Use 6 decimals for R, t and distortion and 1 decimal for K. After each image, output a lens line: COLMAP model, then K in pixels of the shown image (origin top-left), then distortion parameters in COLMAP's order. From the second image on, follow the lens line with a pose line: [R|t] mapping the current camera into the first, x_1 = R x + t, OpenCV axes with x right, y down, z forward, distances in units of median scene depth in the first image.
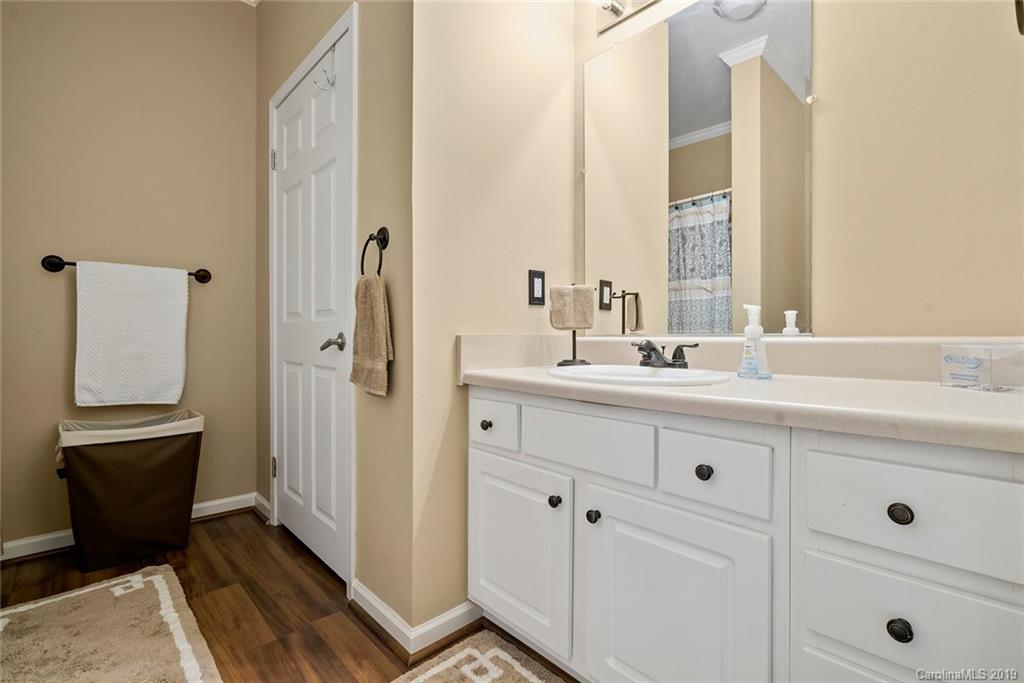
lens RADIAL K [[470.5, 0, 502.2], [0, 470.5, 340.4], [0, 0, 1]] dist [-0.004988, 0.001468]
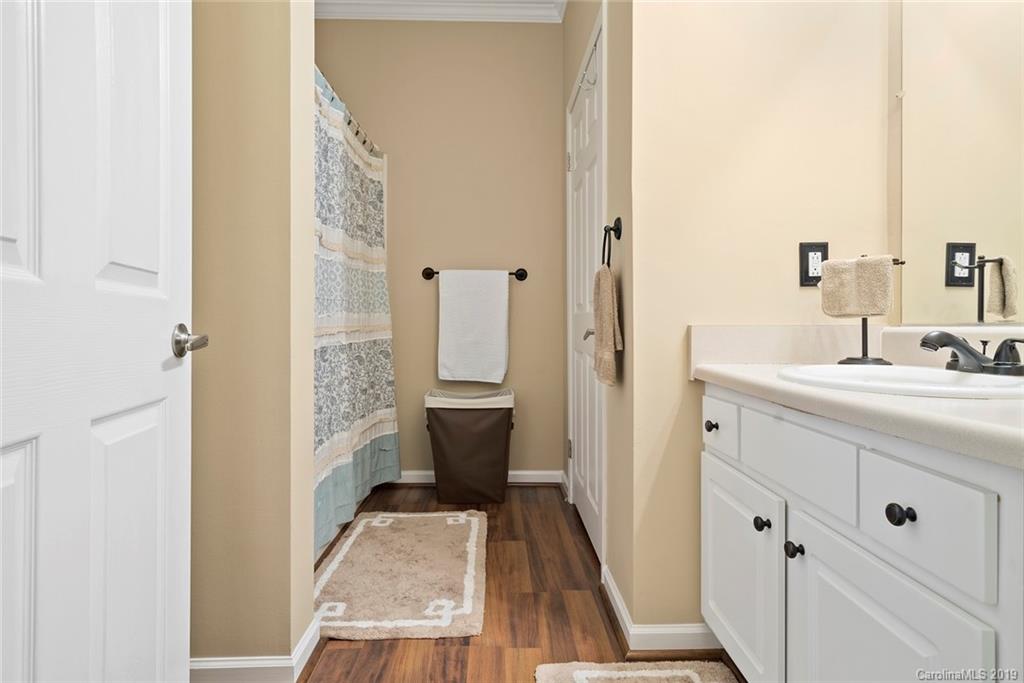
lens RADIAL K [[545.9, 0, 508.3], [0, 545.9, 331.6], [0, 0, 1]] dist [0.003047, 0.002193]
pose [[0.736878, 0.004784, -0.676009, 0.348185], [-0.003986, 0.999988, 0.002731, 0.000146], [0.676014, 0.000682, 0.736888, -0.015882]]
